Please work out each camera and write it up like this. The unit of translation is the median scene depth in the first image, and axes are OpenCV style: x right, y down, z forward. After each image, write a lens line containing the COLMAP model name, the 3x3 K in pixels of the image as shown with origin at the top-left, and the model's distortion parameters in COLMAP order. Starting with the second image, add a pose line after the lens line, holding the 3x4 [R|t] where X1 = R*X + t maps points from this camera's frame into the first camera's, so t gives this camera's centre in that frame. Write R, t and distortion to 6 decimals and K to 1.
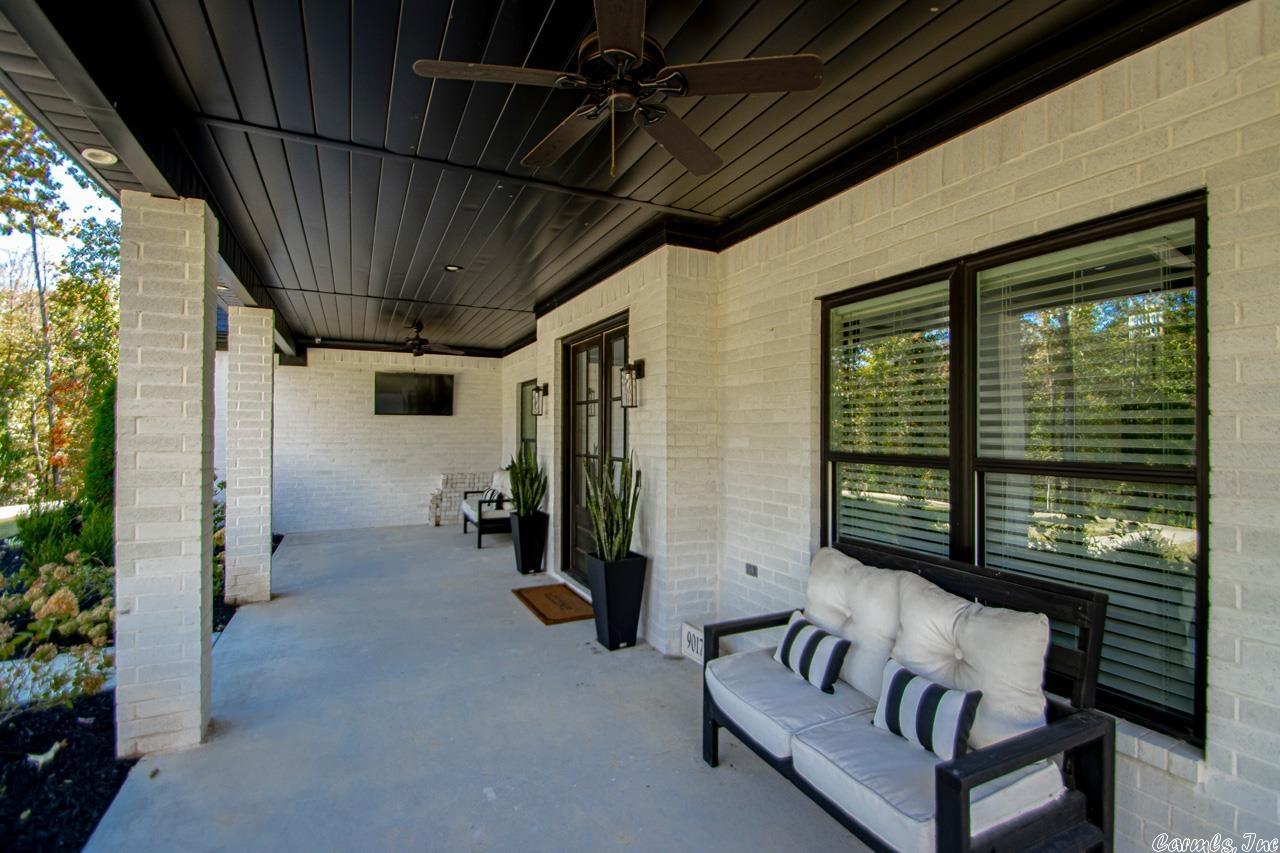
lens RADIAL K [[595.5, 0, 640.0], [0, 595.5, 426.5], [0, 0, 1]] dist [-0.004654, -0.000983]
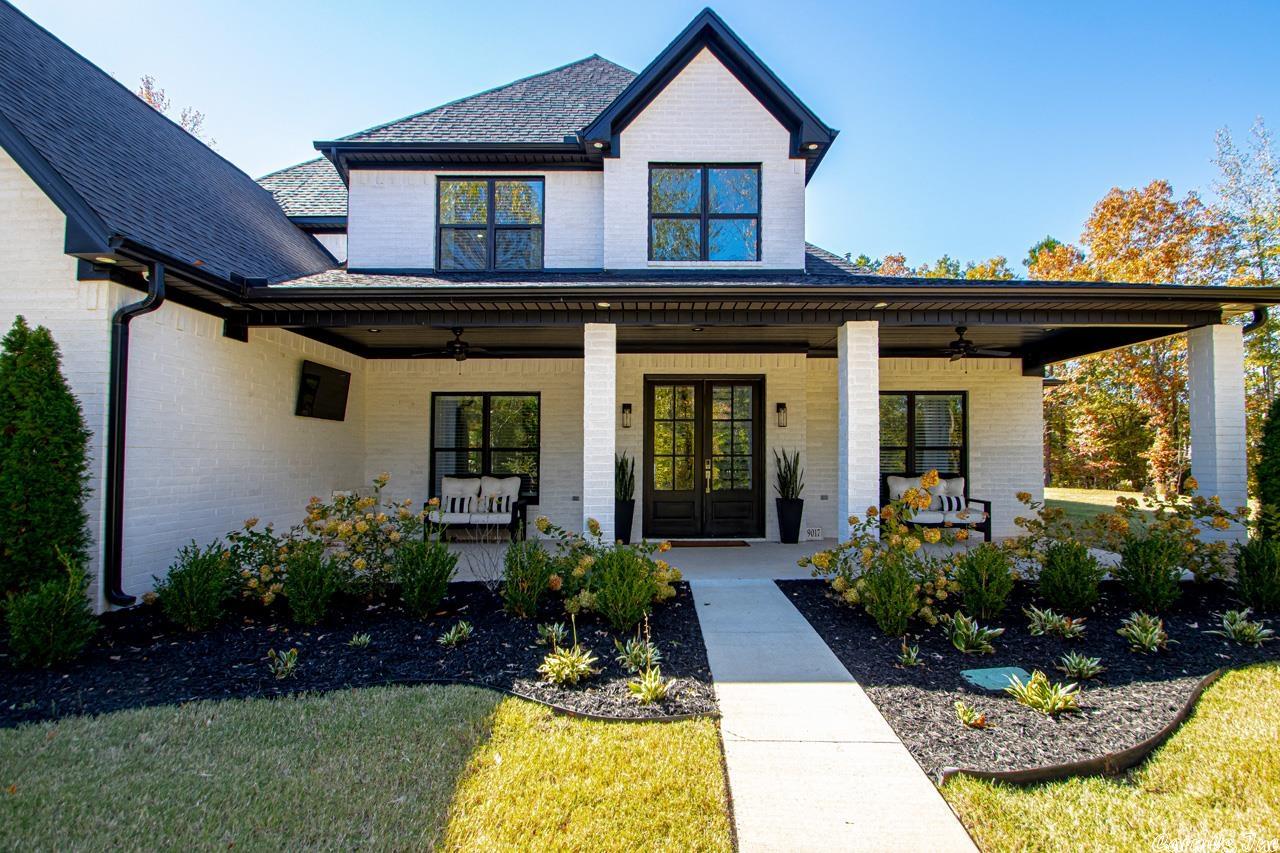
lens RADIAL K [[595.5, 0, 640.0], [0, 595.5, 426.5], [0, 0, 1]] dist [-0.004654, -0.000983]
pose [[0.430594, 0.041982, 0.901569, -1.400166], [-0.003617, 0.998990, -0.044791, 0.040764], [-0.902538, 0.016026, 0.430311, 0.390923]]
